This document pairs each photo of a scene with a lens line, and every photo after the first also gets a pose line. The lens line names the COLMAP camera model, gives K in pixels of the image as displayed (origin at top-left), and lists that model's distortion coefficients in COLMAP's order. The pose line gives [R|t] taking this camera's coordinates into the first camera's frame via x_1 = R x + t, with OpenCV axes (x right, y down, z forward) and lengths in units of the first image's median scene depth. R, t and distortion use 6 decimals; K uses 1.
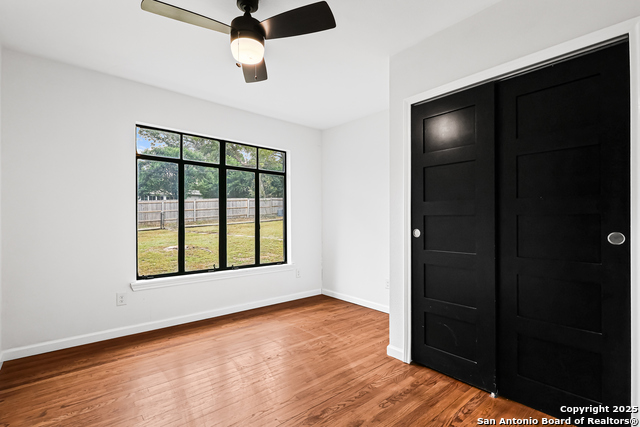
lens RADIAL K [[297.6, 0, 318.3], [0, 297.6, 217.3], [0, 0, 1]] dist [-0.003196, 0.000668]
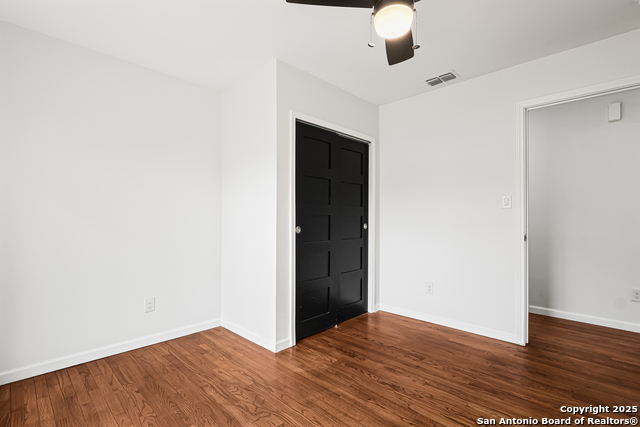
lens RADIAL K [[297.6, 0, 318.3], [0, 297.6, 214.1], [0, 0, 1]] dist [-0.003196, 0.000668]
pose [[-0.087821, 0.014943, 0.996024, -0.857162], [-0.008946, 0.999835, -0.015789, 0.011222], [-0.996096, -0.010297, -0.087673, 1.038949]]
